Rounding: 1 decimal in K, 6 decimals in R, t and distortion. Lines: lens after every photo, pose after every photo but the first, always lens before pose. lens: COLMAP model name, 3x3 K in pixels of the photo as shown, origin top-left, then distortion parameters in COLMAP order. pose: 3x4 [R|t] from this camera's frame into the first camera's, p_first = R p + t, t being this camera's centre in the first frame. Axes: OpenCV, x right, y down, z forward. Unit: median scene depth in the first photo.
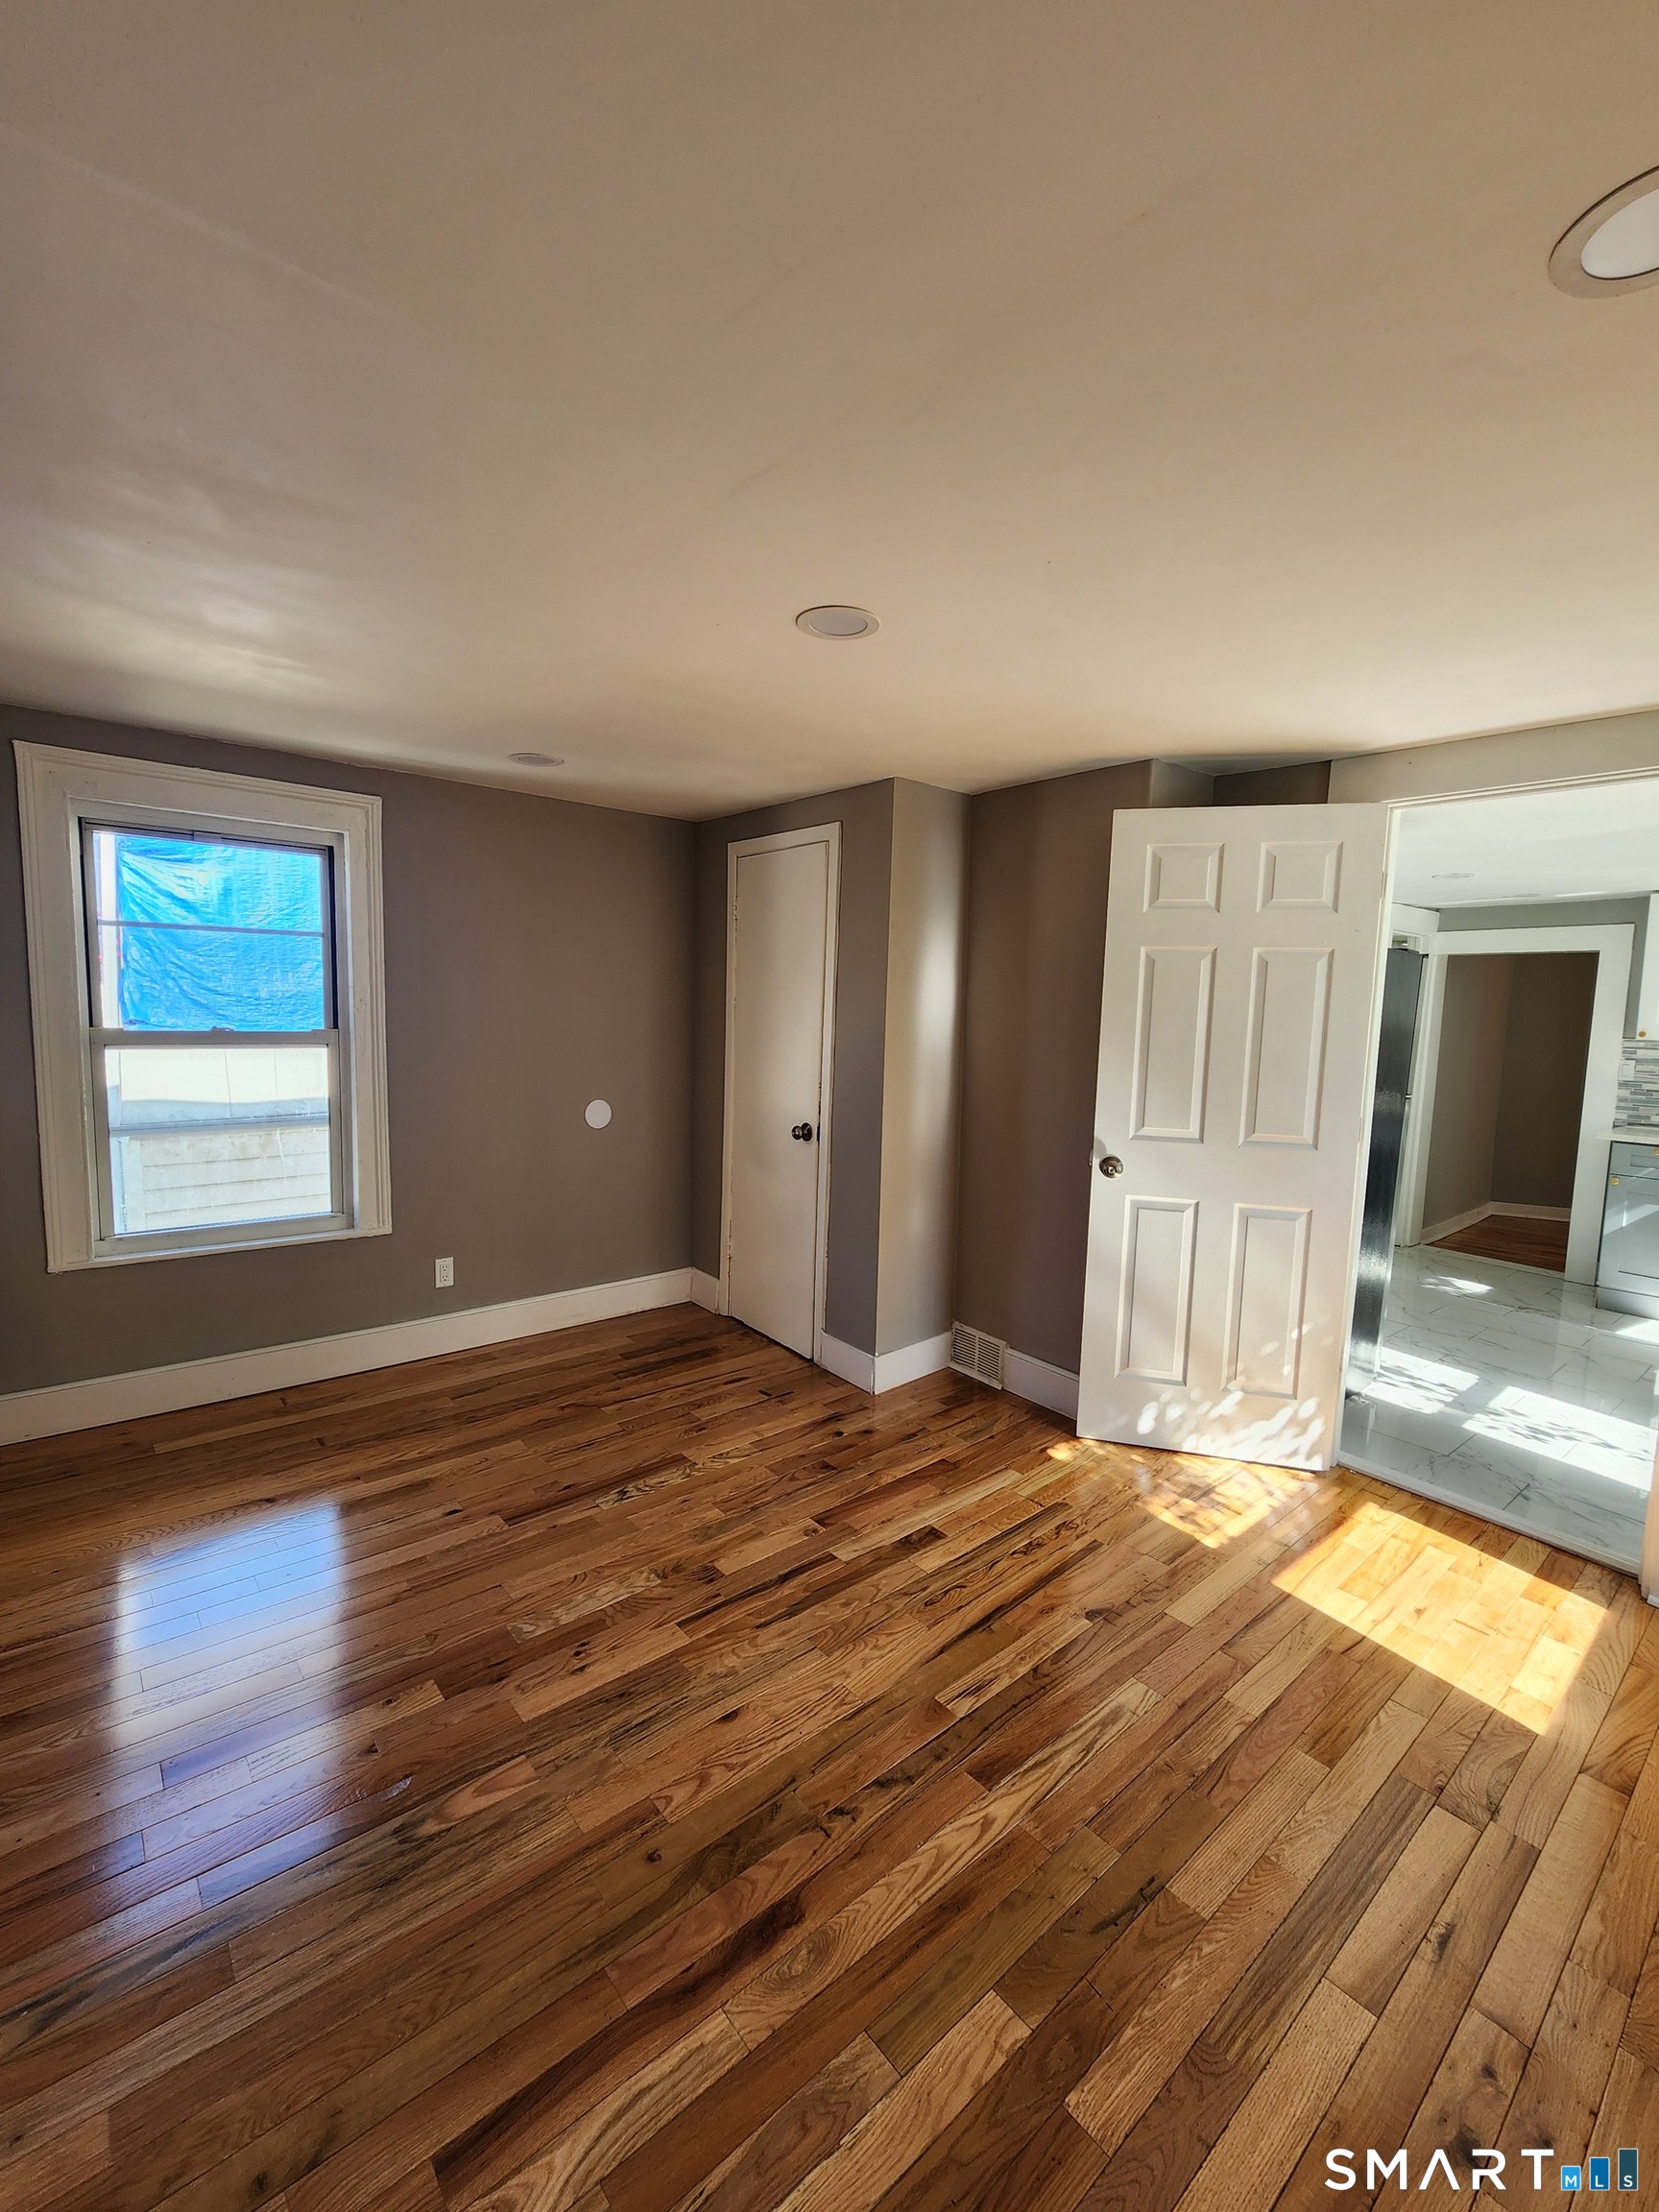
lens RADIAL K [[938.6, 0, 824.7], [0, 938.6, 1101.0], [0, 0, 1]] dist [0.000559, 0.000936]
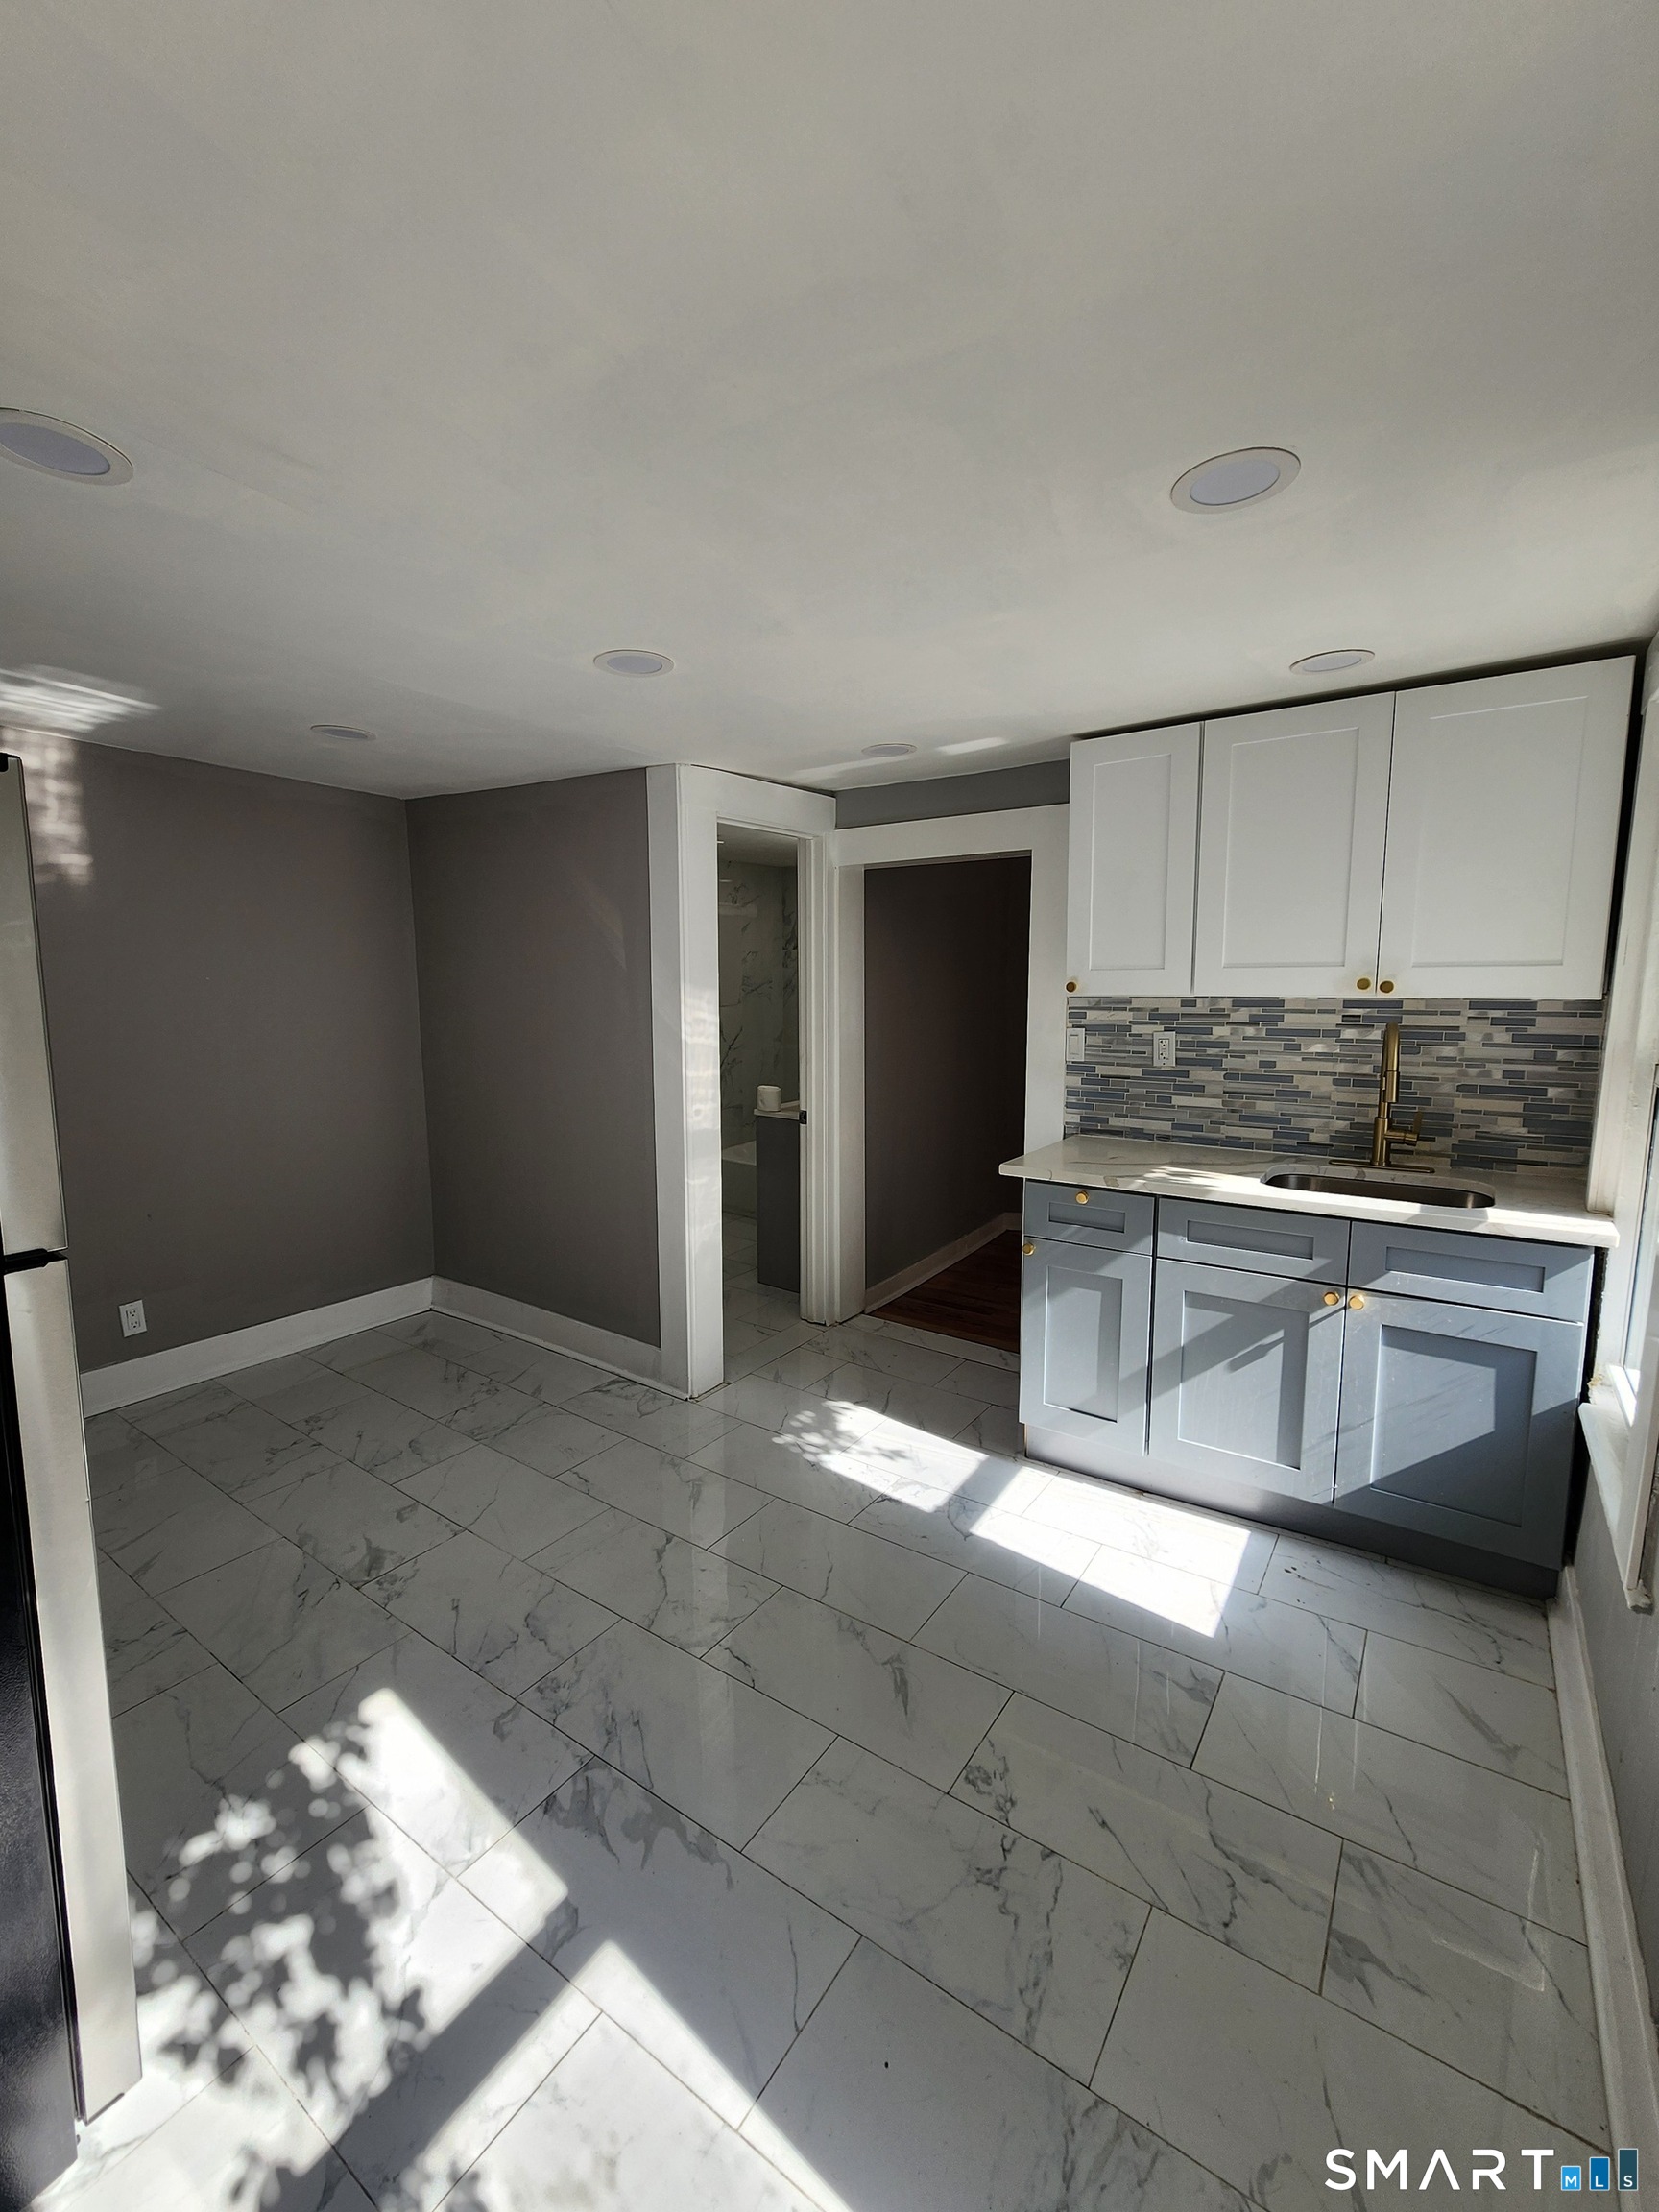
lens RADIAL K [[938.6, 0, 824.7], [0, 938.6, 1101.0], [0, 0, 1]] dist [0.000559, 0.000936]
pose [[0.961664, -0.066169, 0.266126, 0.525007], [0.057350, 0.997521, 0.040783, -0.030118], [-0.268165, -0.023957, 0.963075, 0.445463]]
